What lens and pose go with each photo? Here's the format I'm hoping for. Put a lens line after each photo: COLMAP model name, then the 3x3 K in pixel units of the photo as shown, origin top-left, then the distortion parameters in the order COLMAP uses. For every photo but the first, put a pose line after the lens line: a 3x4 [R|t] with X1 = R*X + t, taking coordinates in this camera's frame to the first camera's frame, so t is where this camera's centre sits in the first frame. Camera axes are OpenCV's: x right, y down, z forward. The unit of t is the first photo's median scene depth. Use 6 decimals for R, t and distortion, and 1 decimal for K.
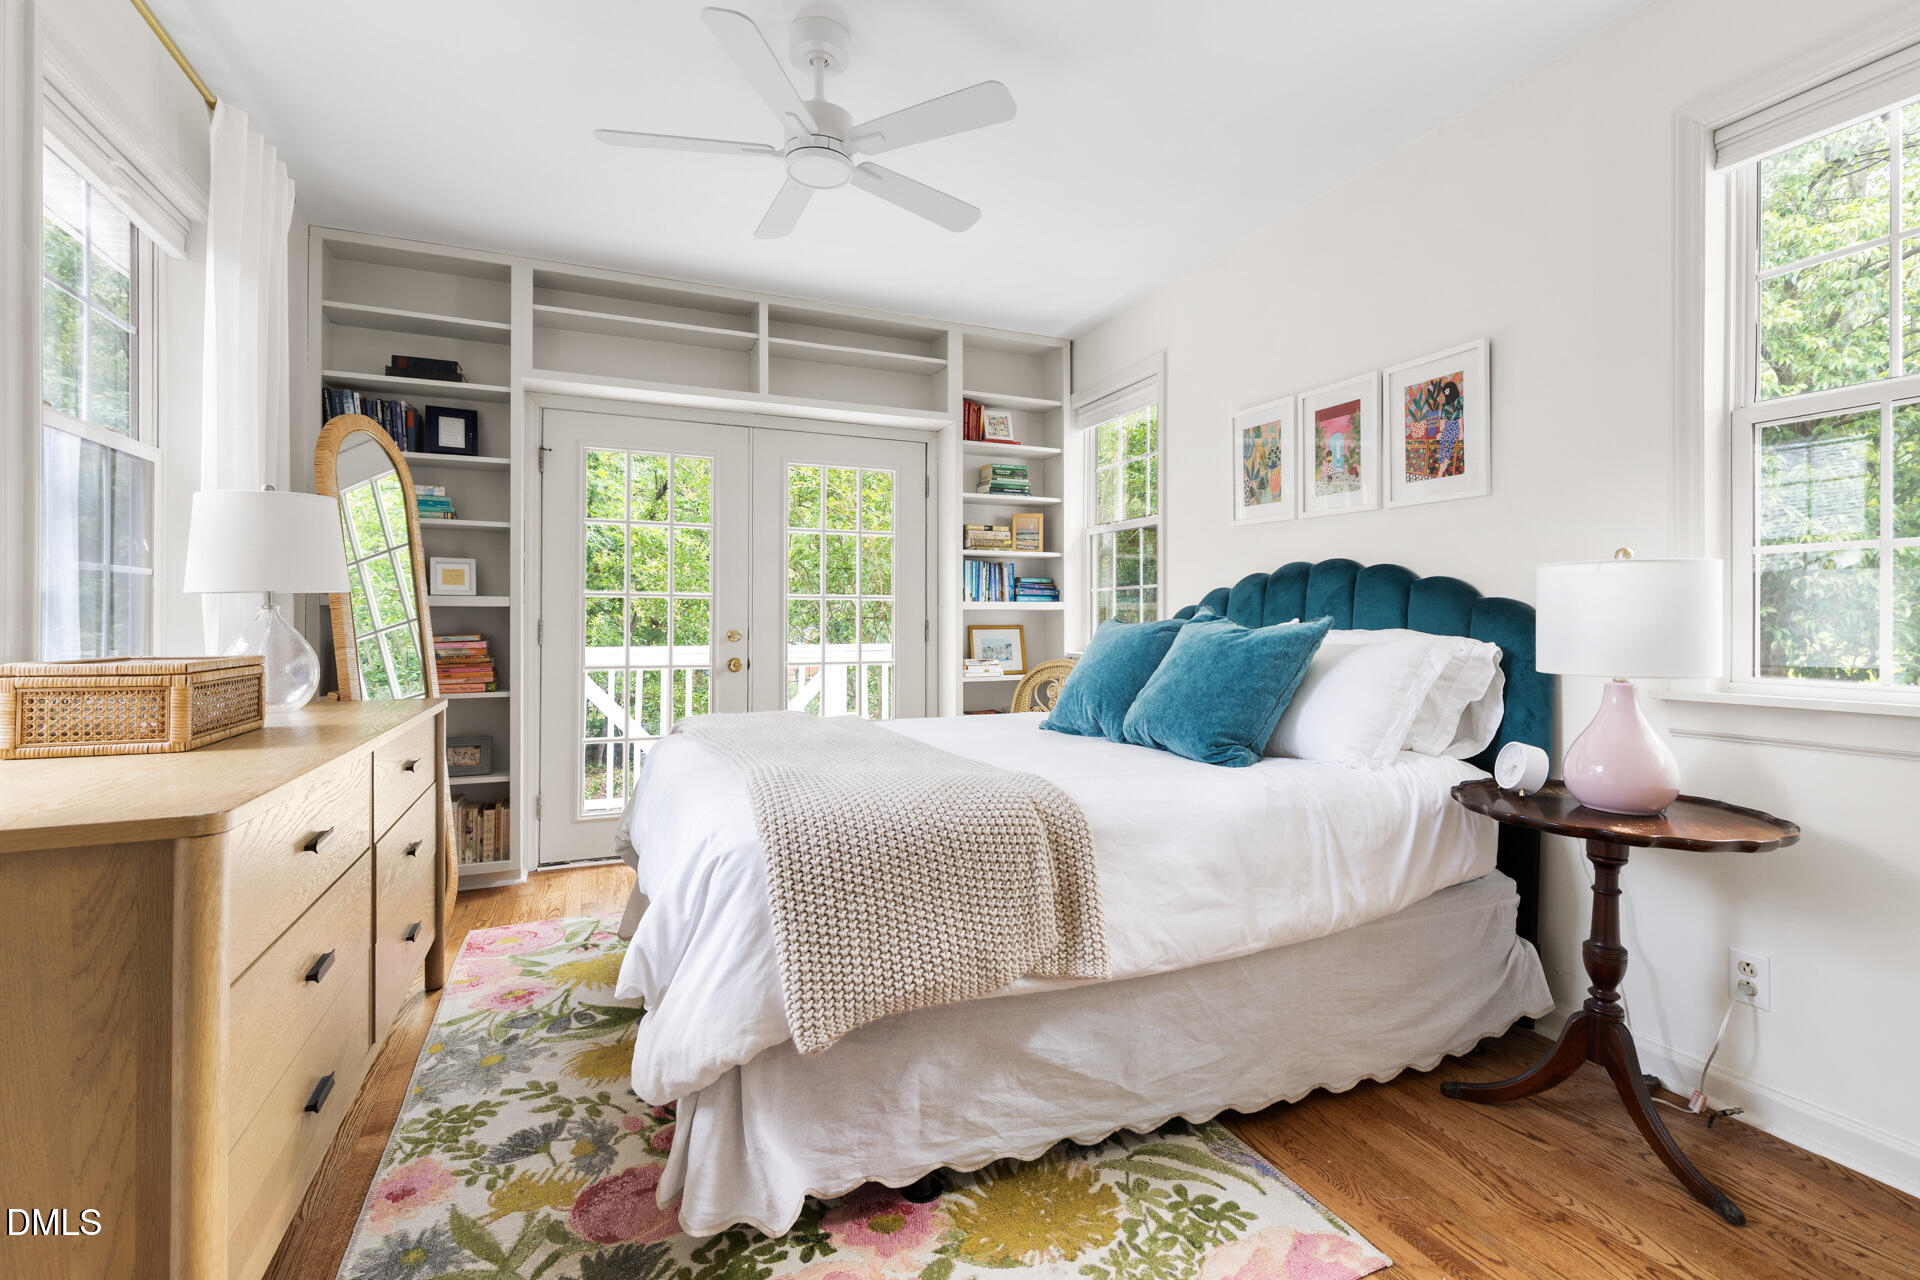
lens RADIAL K [[861.4, 0, 965.5], [0, 861.4, 631.8], [0, 0, 1]] dist [0.012432, -0.000946]
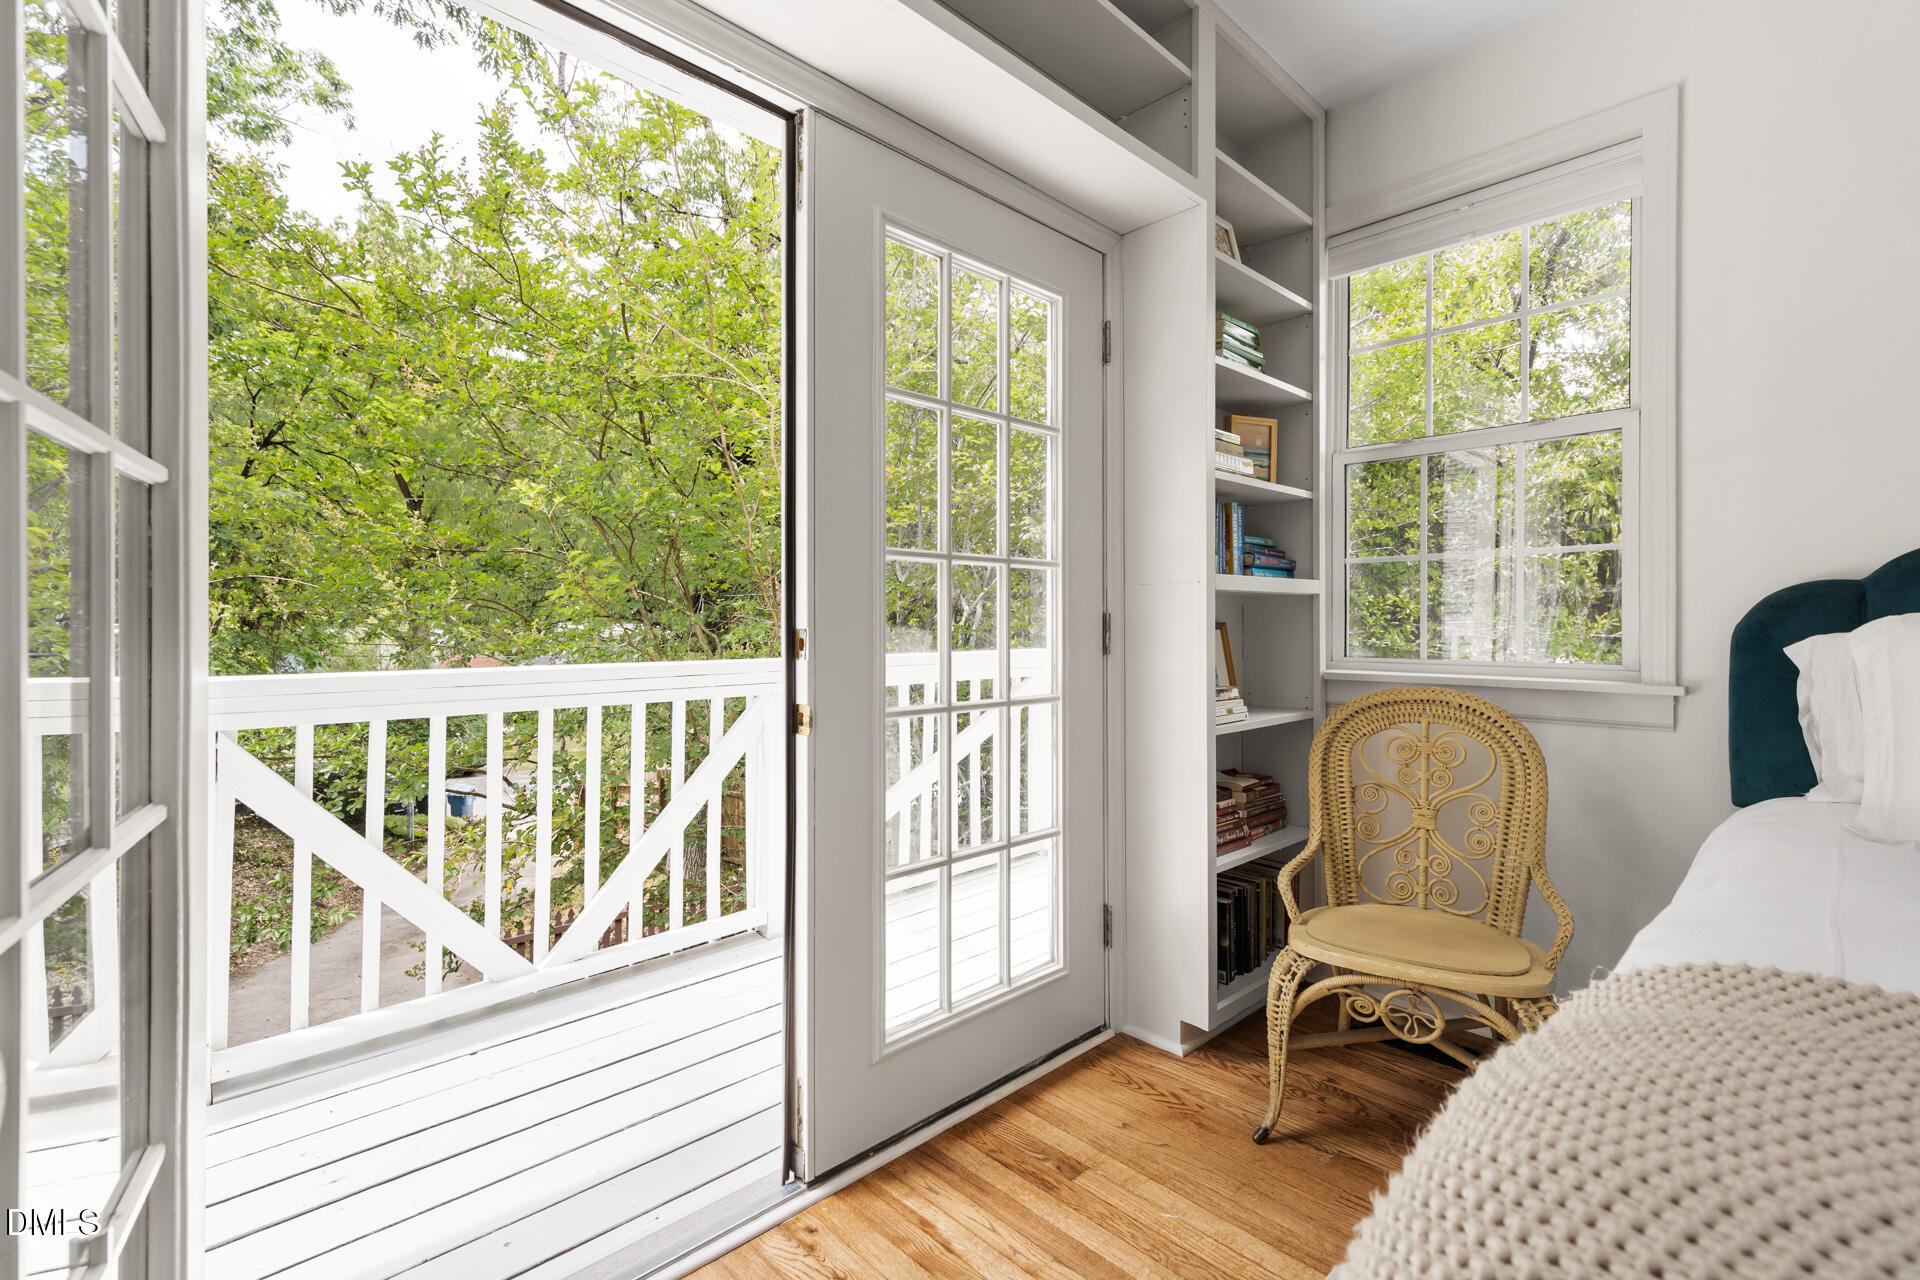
lens RADIAL K [[861.4, 0, 957.7], [0, 861.4, 631.2], [0, 0, 1]] dist [0.012432, -0.000946]
pose [[0.938447, 0.004224, 0.345396, -0.438679], [-0.002257, 0.999979, -0.006097, 0.002077], [-0.345415, 0.004942, 0.938437, 0.836179]]
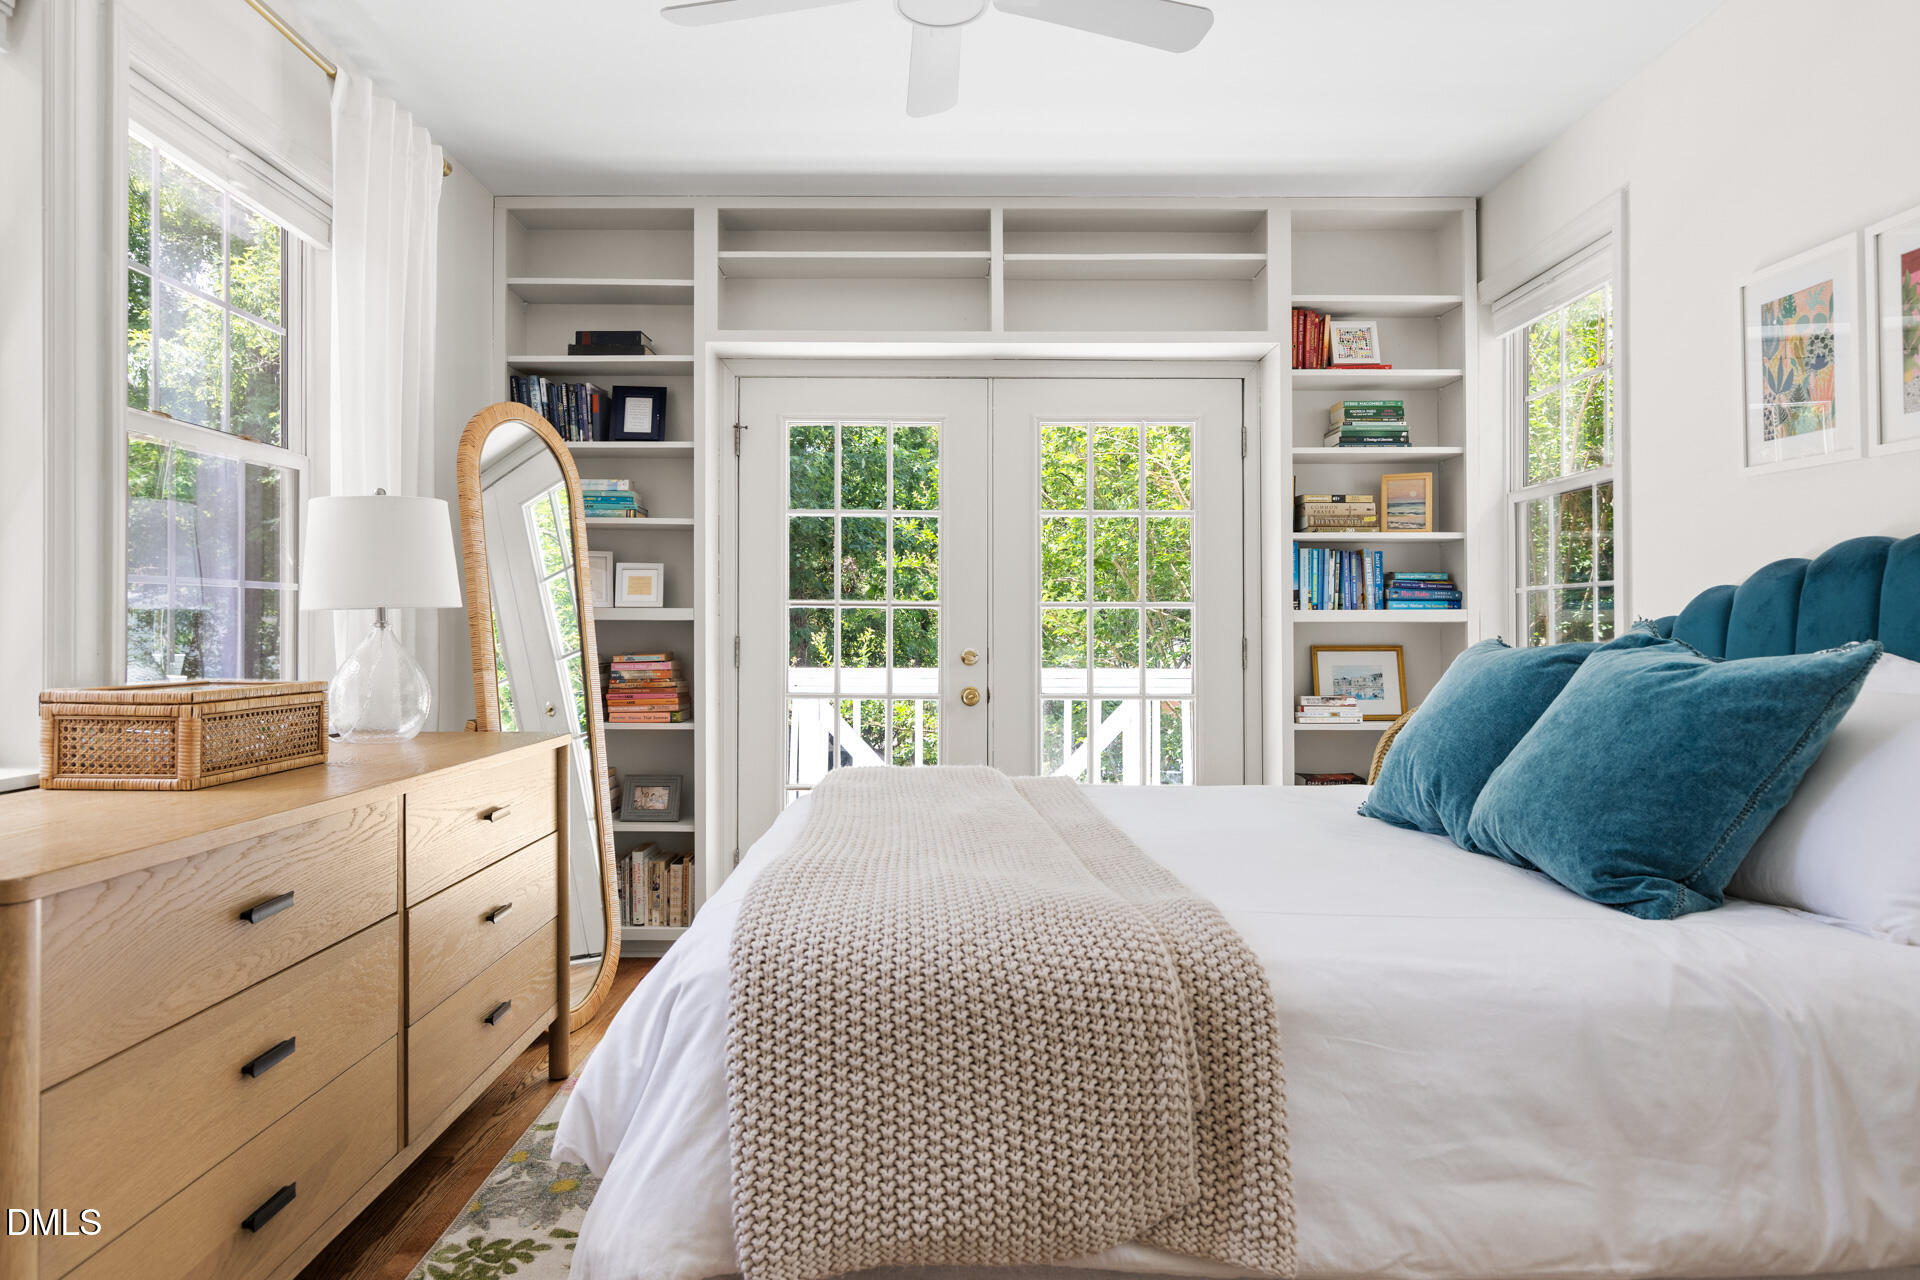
lens RADIAL K [[1133.9, 0, 949.1], [0, 1133.9, 633.7], [0, 0, 1]] dist [0.007788, -0.004383]
pose [[0.916537, 0.003669, -0.399934, 0.147846], [-0.007737, 0.999933, -0.008559, -0.010168], [0.399876, 0.010939, 0.916504, 0.121323]]
